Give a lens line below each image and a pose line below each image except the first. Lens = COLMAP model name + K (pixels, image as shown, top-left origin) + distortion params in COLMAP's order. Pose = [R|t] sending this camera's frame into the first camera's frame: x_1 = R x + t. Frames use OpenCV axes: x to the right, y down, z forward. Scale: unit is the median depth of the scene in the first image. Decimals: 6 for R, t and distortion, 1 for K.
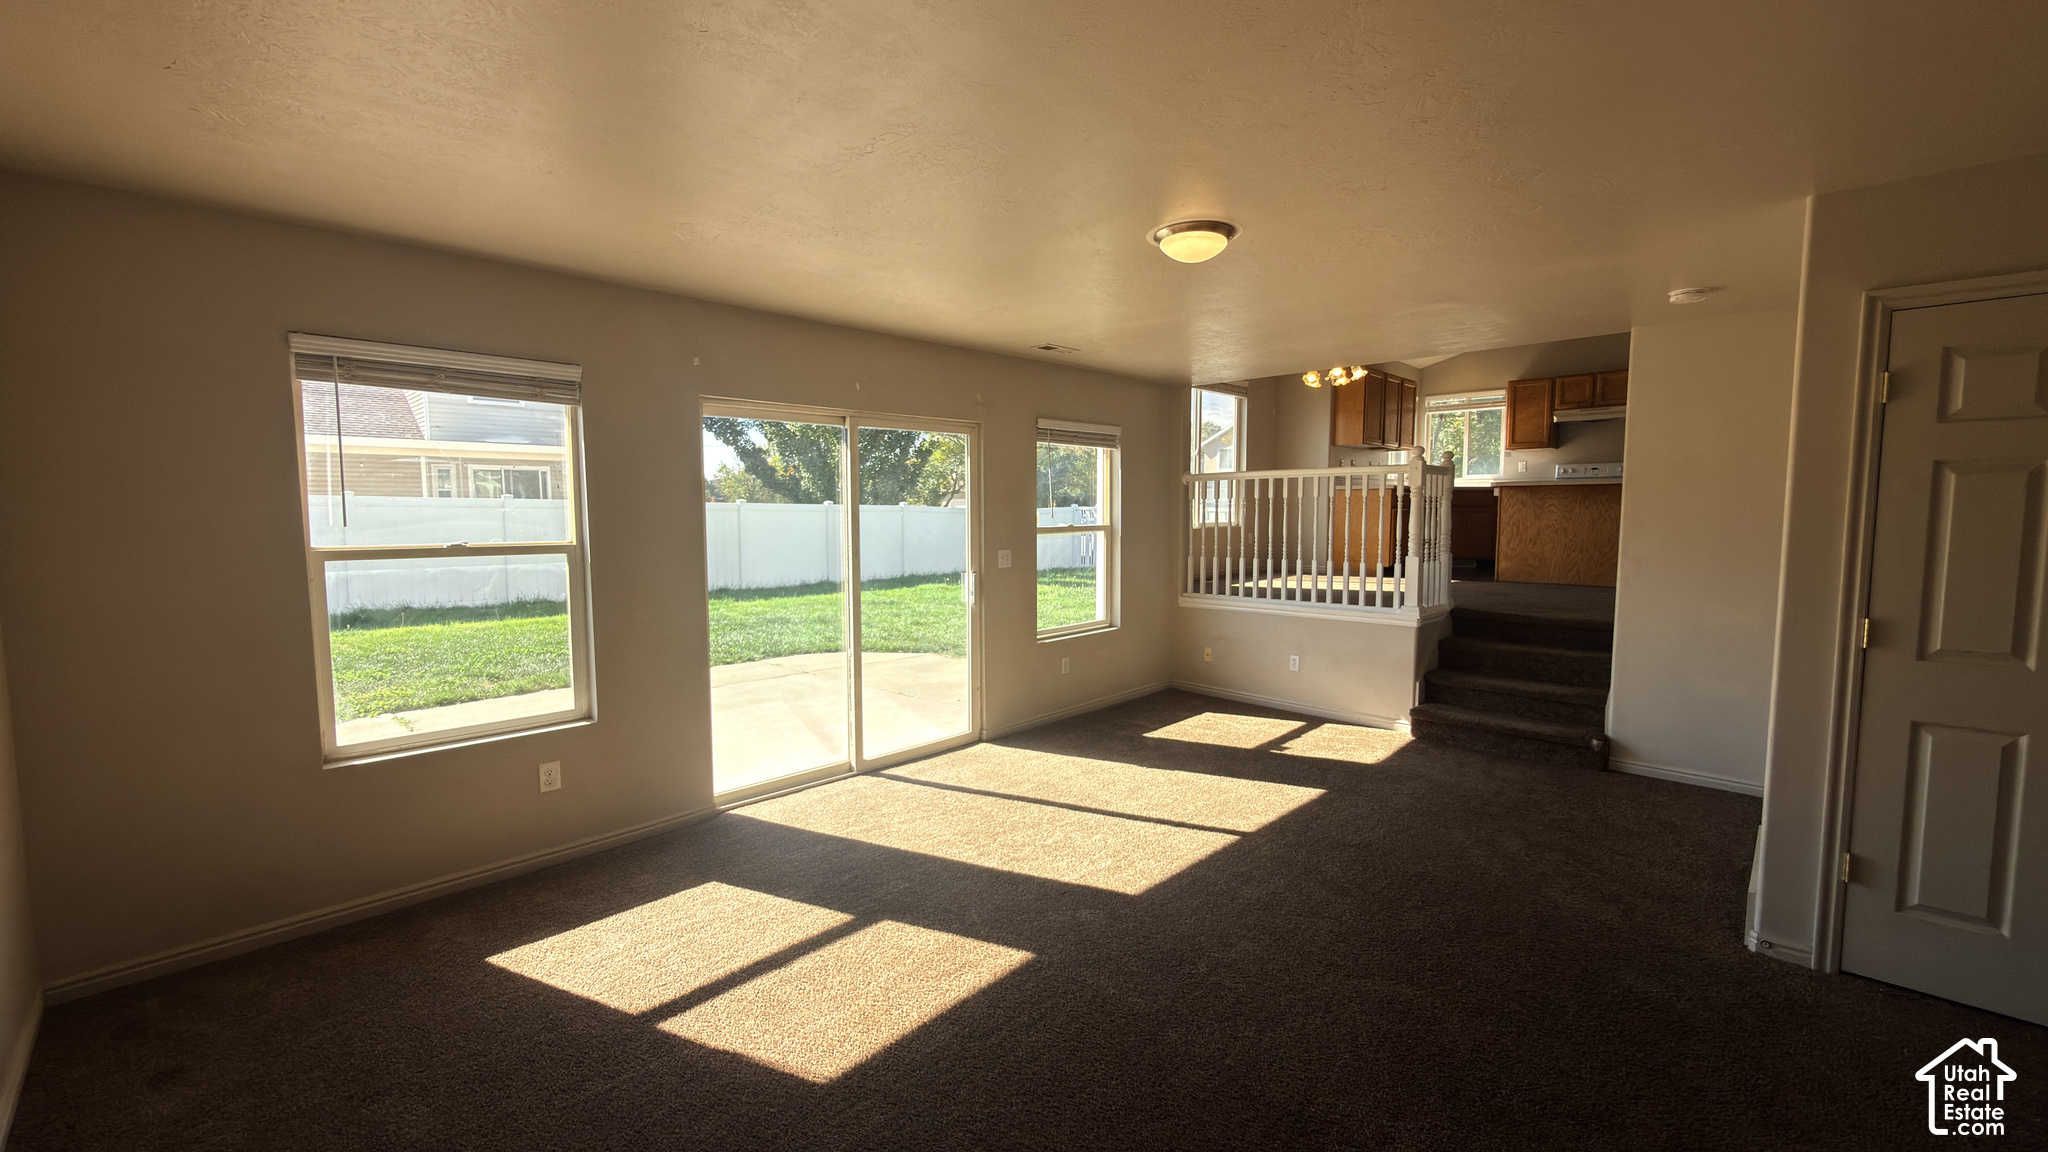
lens RADIAL K [[808.5, 0, 1019.4], [0, 808.5, 577.7], [0, 0, 1]] dist [0.001452, 0.000095]
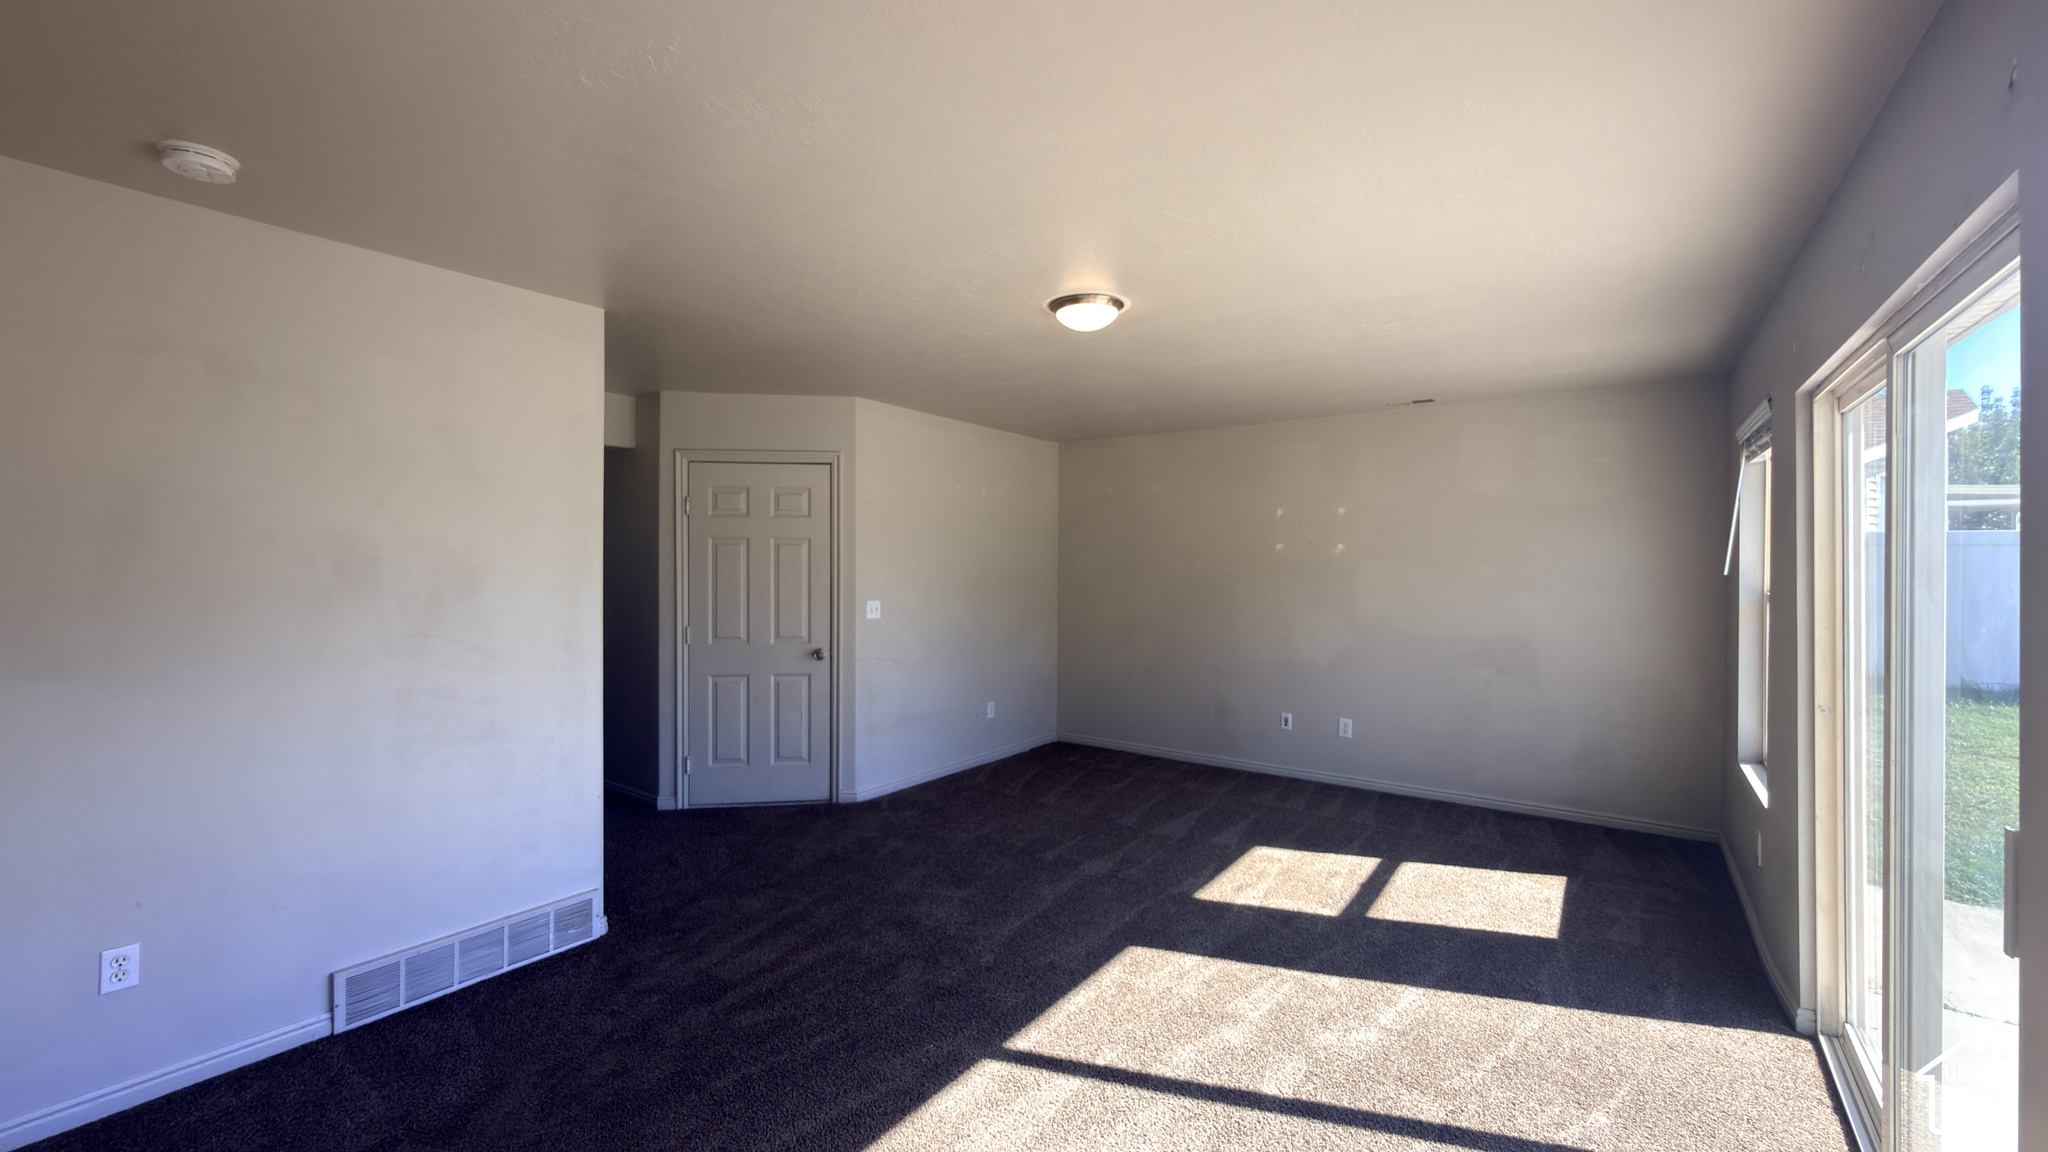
lens RADIAL K [[821.8, 0, 1021.0], [0, 821.8, 569.7], [0, 0, 1]] dist [0.001077, -0.000274]
pose [[-0.989605, -0.002223, -0.143798, 0.295222], [-0.014261, 0.996469, 0.082741, -0.102619], [0.143106, 0.083931, -0.986142, 1.354525]]
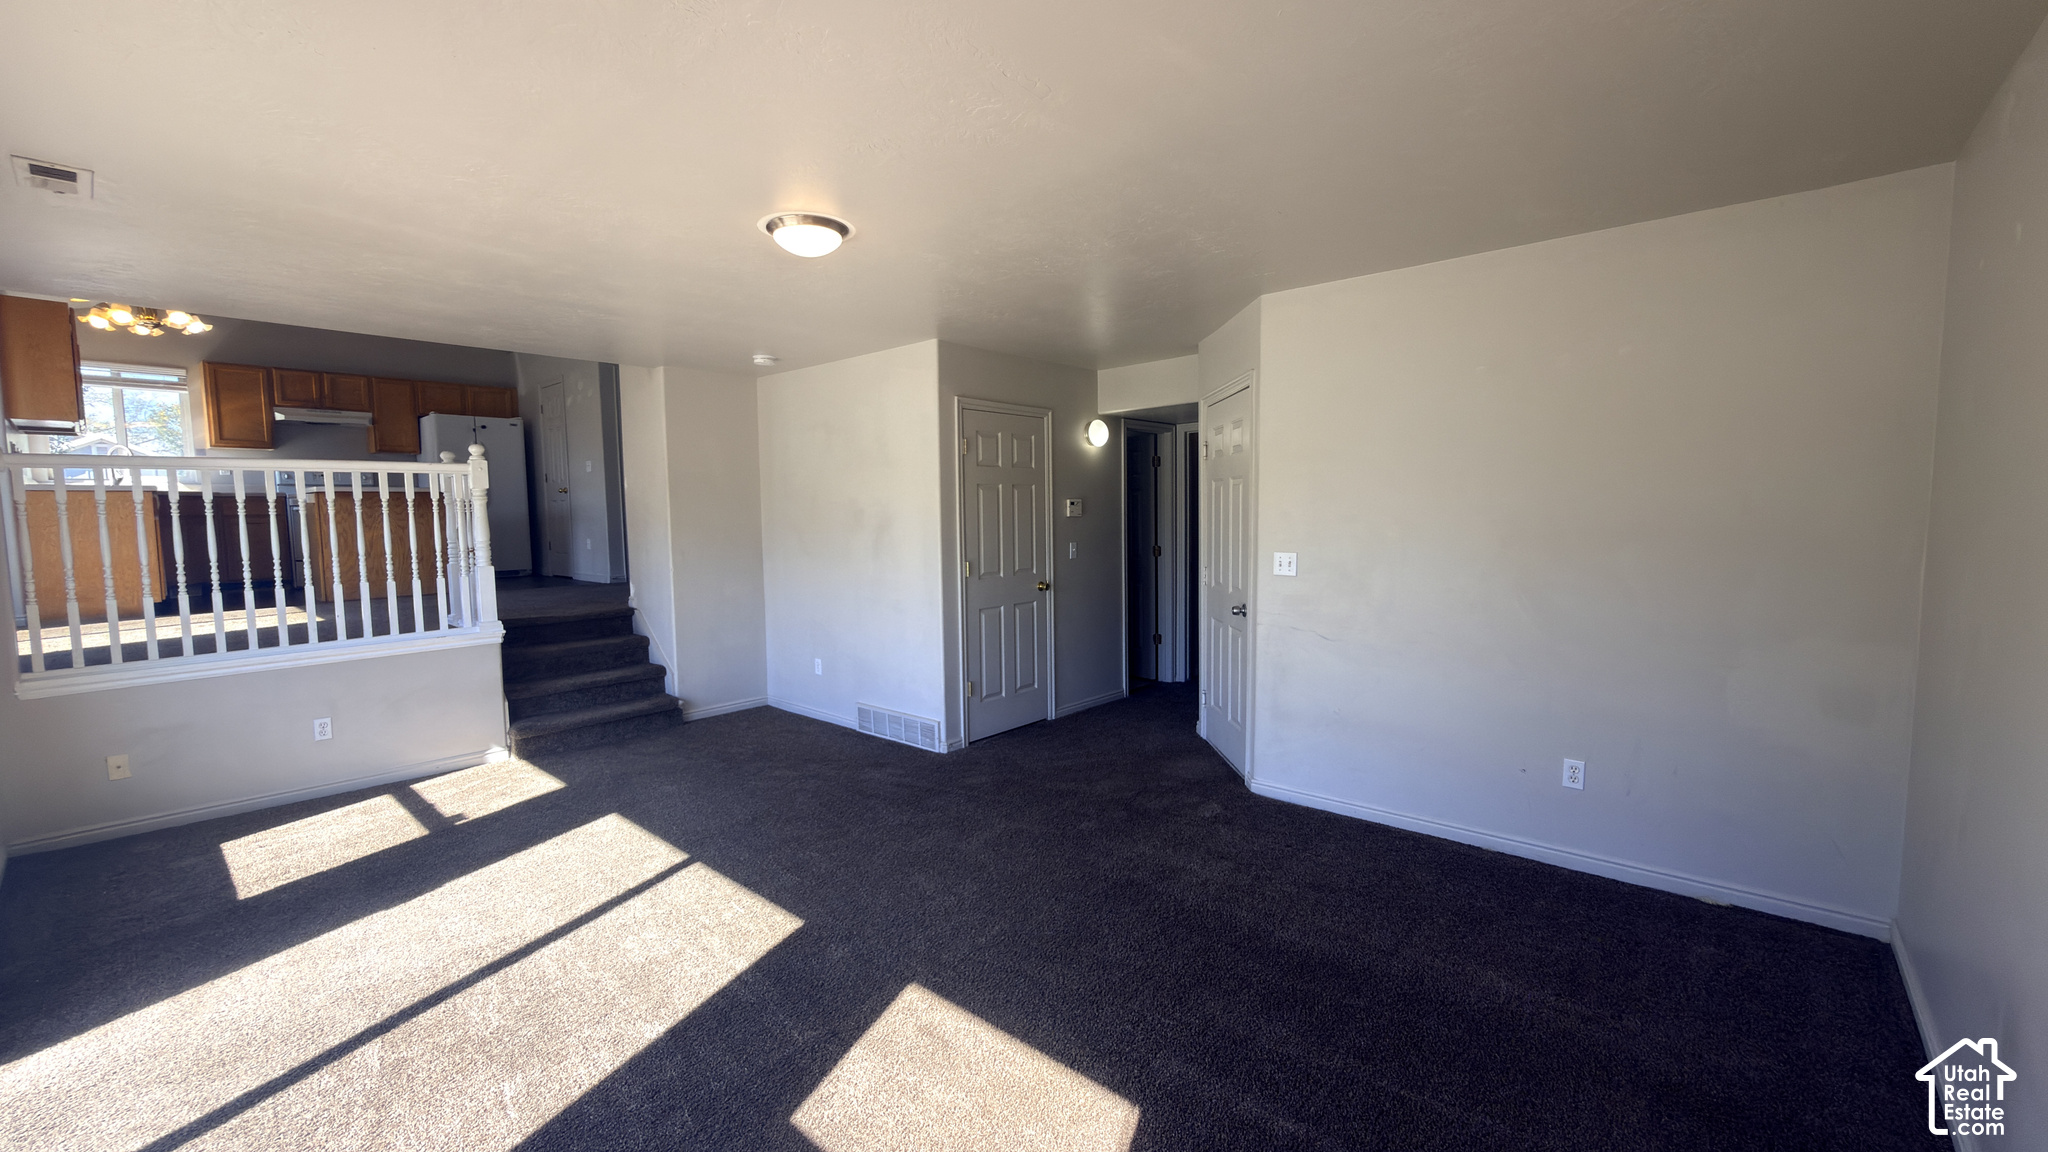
lens RADIAL K [[808.5, 0, 1019.4], [0, 808.5, 577.7], [0, 0, 1]] dist [0.001452, 0.000095]
pose [[-0.032030, -0.080668, 0.996226, -0.524546], [0.099243, 0.991555, 0.083480, -0.036194], [-0.994548, 0.101542, -0.023753, 0.514849]]
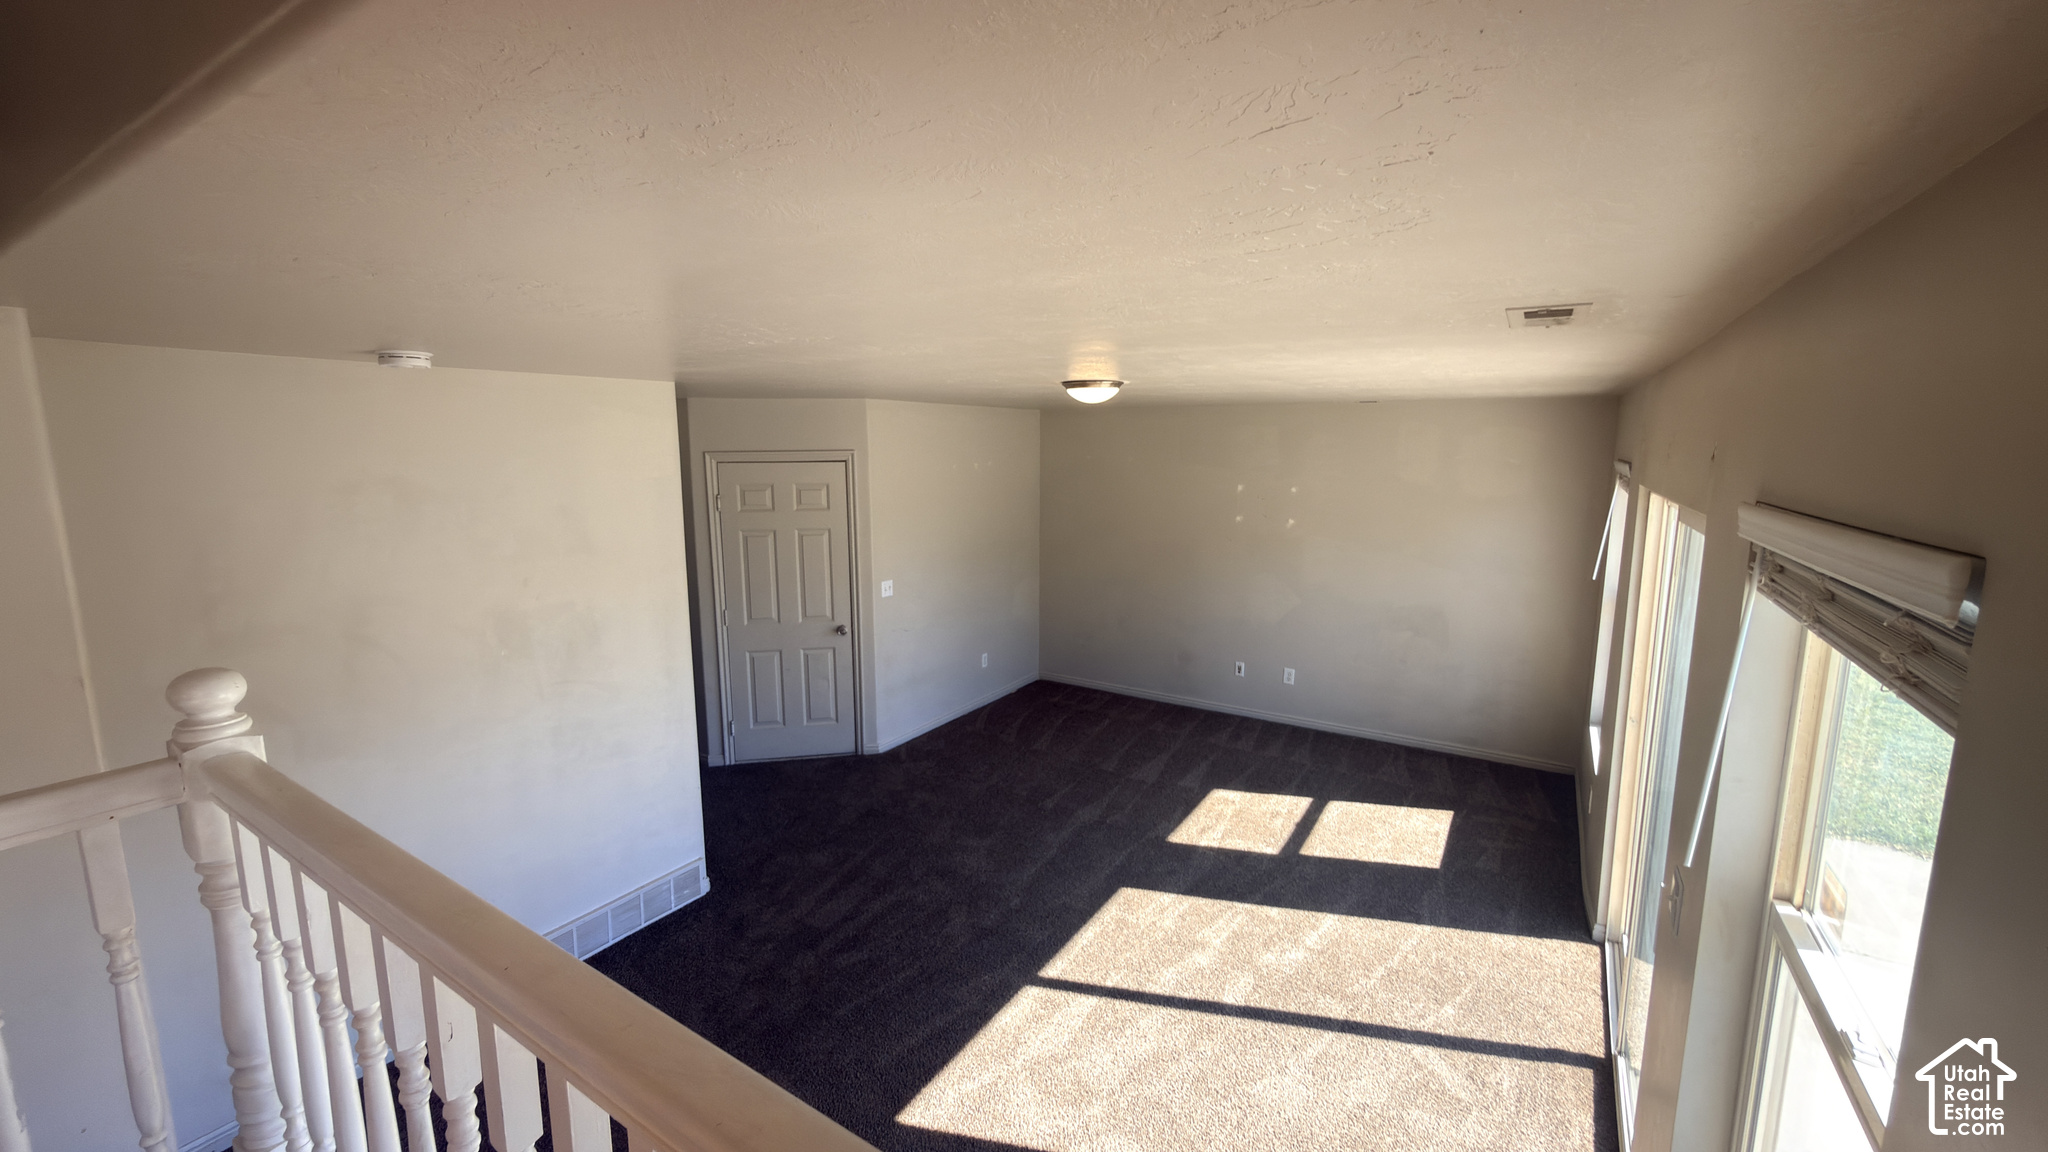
lens RADIAL K [[824.9, 0, 1021.3], [0, 824.9, 561.7], [0, 0, 1]] dist [0.001271, 0.000206]
pose [[-0.979130, 0.029496, -0.201085, 0.386368], [-0.016290, 0.974839, 0.222316, -0.283154], [0.202583, 0.220952, -0.954013, 1.479155]]
